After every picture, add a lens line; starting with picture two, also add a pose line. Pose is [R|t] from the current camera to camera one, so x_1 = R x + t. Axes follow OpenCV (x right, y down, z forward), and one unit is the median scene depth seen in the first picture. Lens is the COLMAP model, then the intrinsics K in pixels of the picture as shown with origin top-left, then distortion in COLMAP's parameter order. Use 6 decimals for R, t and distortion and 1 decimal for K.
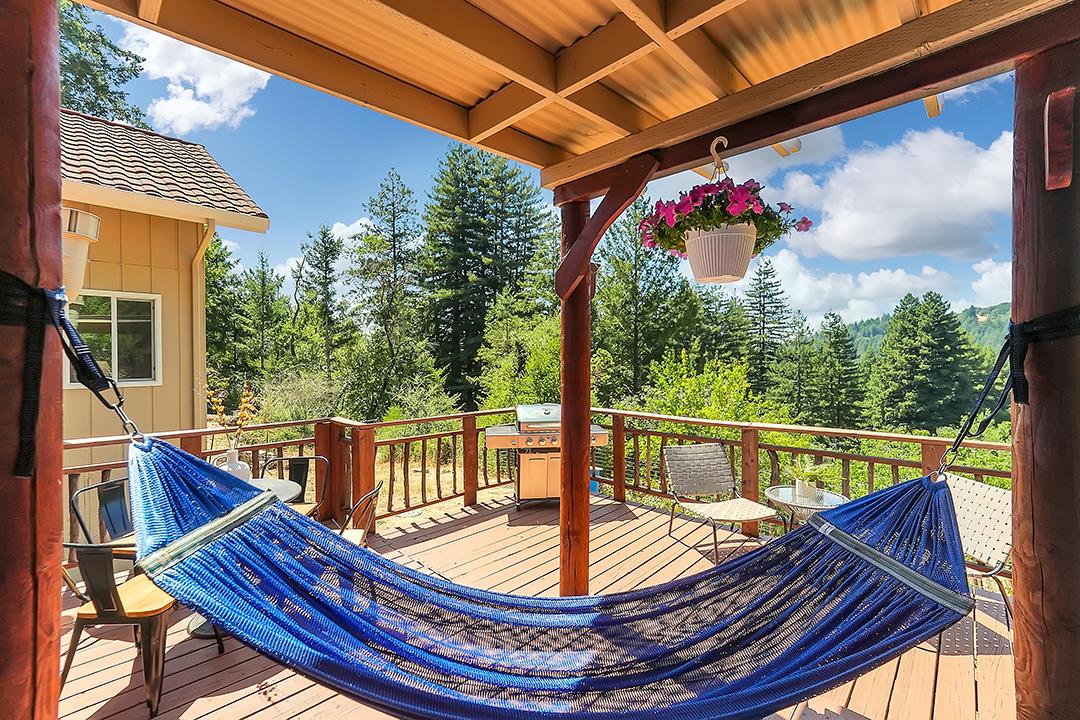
lens RADIAL K [[448.0, 0, 537.4], [0, 448.0, 359.6], [0, 0, 1]] dist [0.000018, 0.000304]
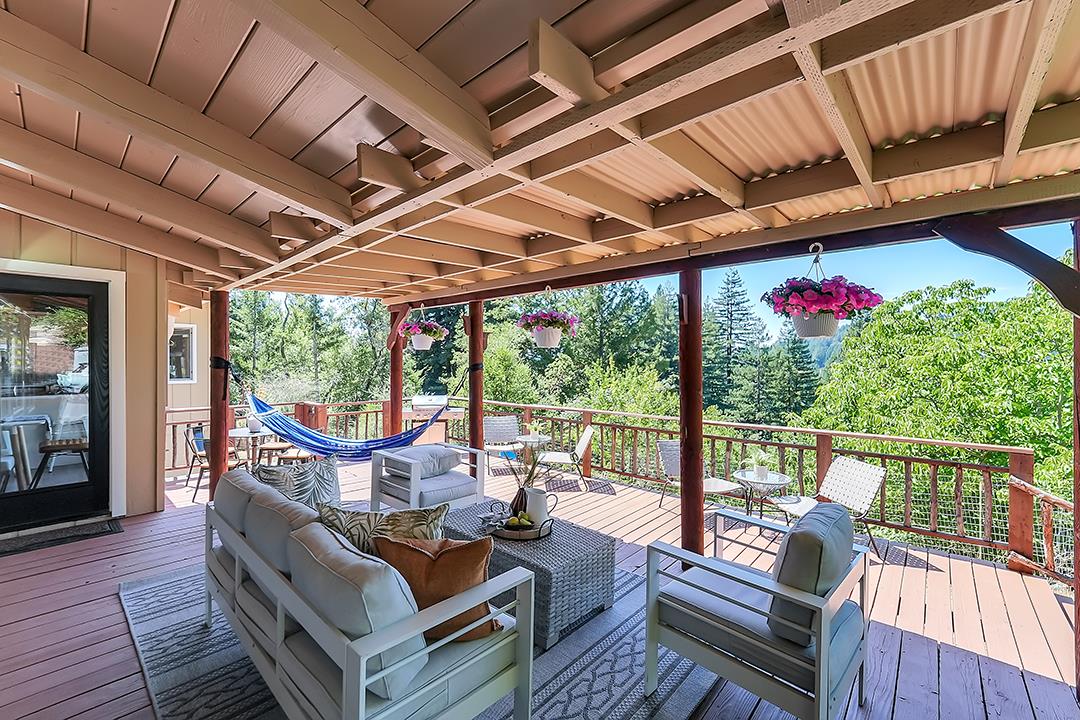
lens RADIAL K [[448.0, 0, 544.6], [0, 448.0, 362.4], [0, 0, 1]] dist [0.000018, 0.000304]
pose [[0.999548, 0.007541, 0.029091, 0.056754], [-0.007636, 0.999966, 0.003152, -0.004848], [-0.029066, -0.003373, 0.999572, -0.103422]]
